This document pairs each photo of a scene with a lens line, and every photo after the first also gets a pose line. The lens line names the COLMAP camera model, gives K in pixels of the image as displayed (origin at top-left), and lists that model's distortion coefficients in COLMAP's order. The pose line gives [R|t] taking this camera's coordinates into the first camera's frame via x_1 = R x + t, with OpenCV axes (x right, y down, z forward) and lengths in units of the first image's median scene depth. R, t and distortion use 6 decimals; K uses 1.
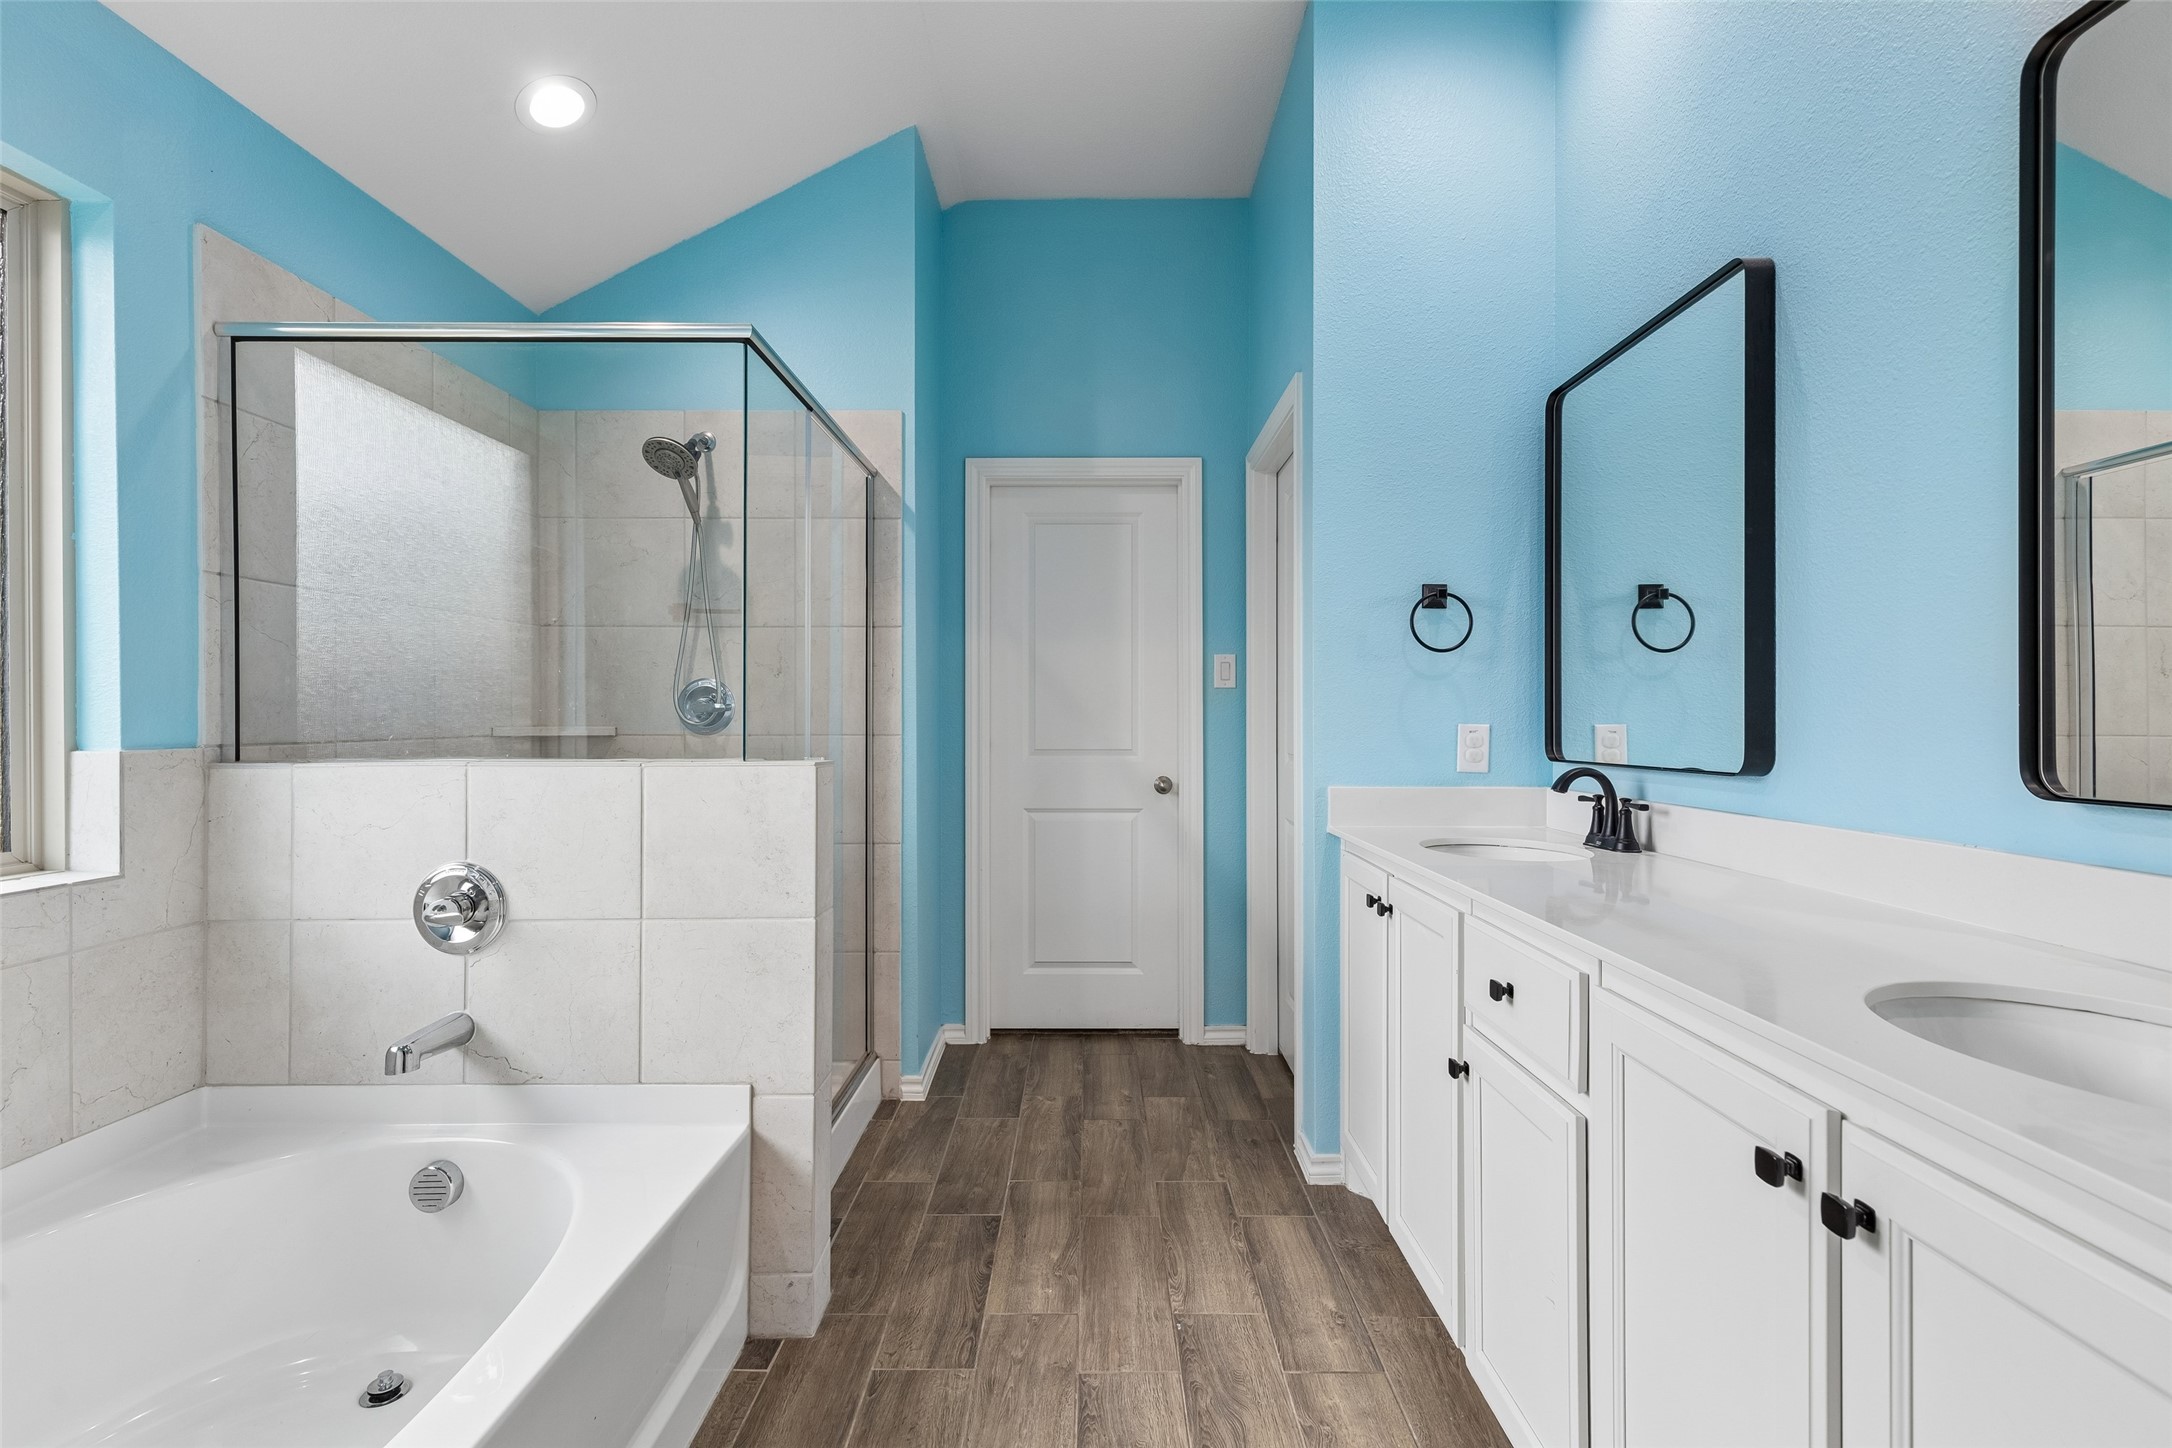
lens RADIAL K [[988.1, 0, 1093.5], [0, 988.1, 724.0], [0, 0, 1]] dist [0.008788, -0.000627]
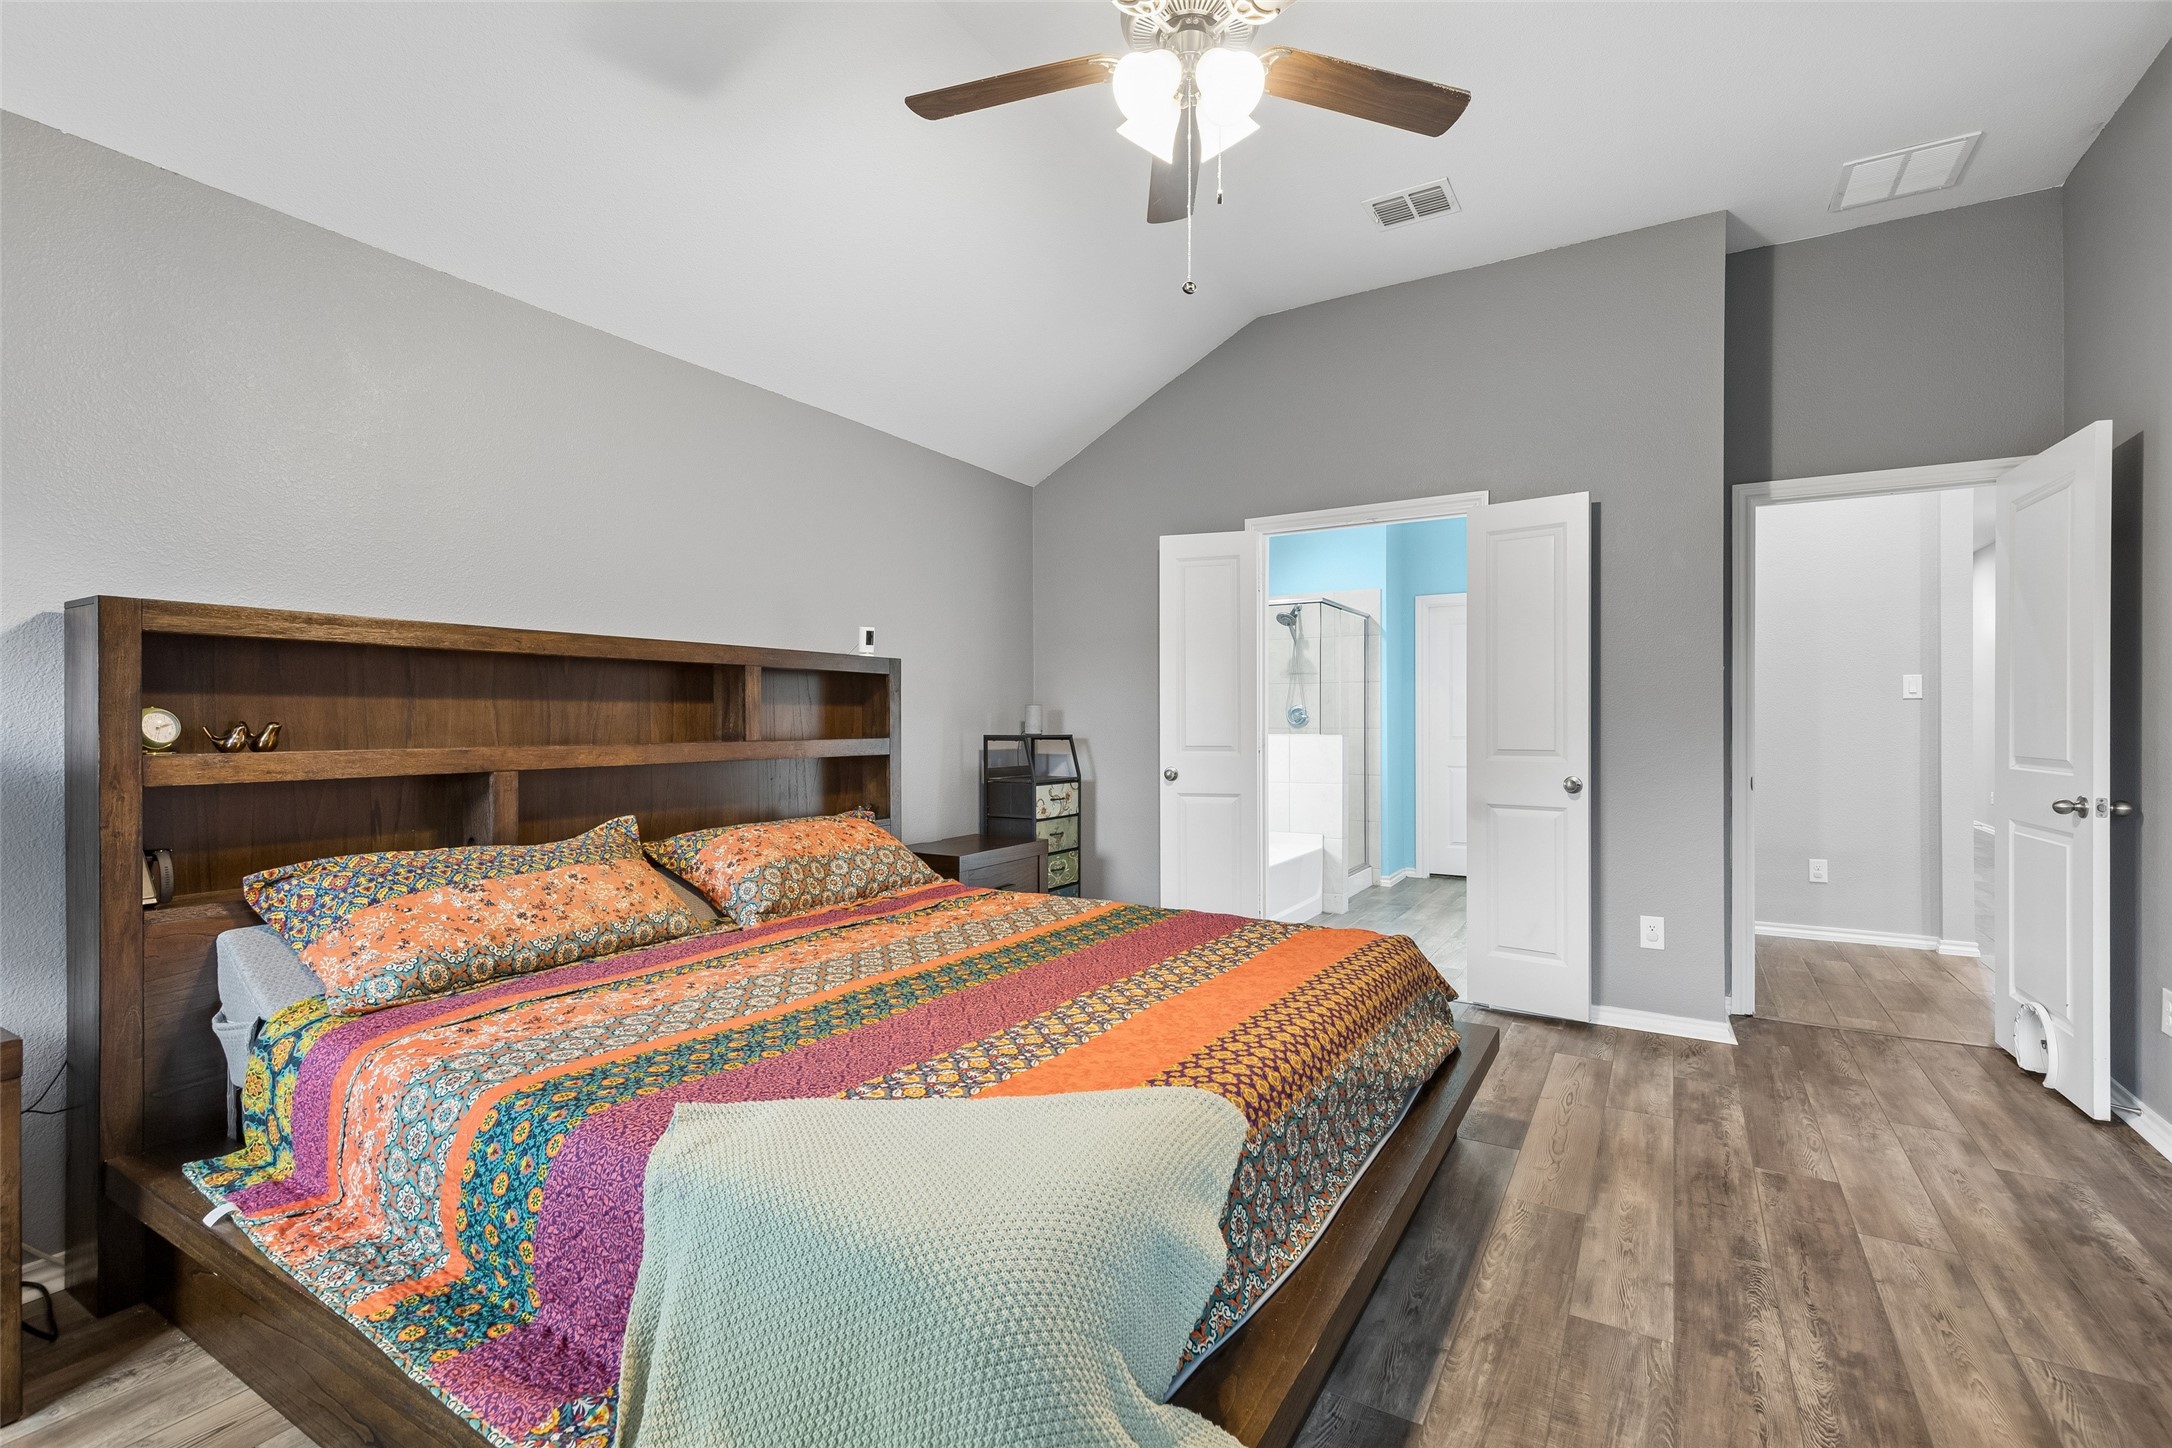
lens RADIAL K [[988.1, 0, 1093.5], [0, 988.1, 724.0], [0, 0, 1]] dist [0.008788, -0.000627]
pose [[0.865853, 0.000124, -0.500299, 0.383444], [0.000557, 0.999999, 0.001212, -0.001732], [0.500299, -0.001328, 0.865852, -1.339912]]
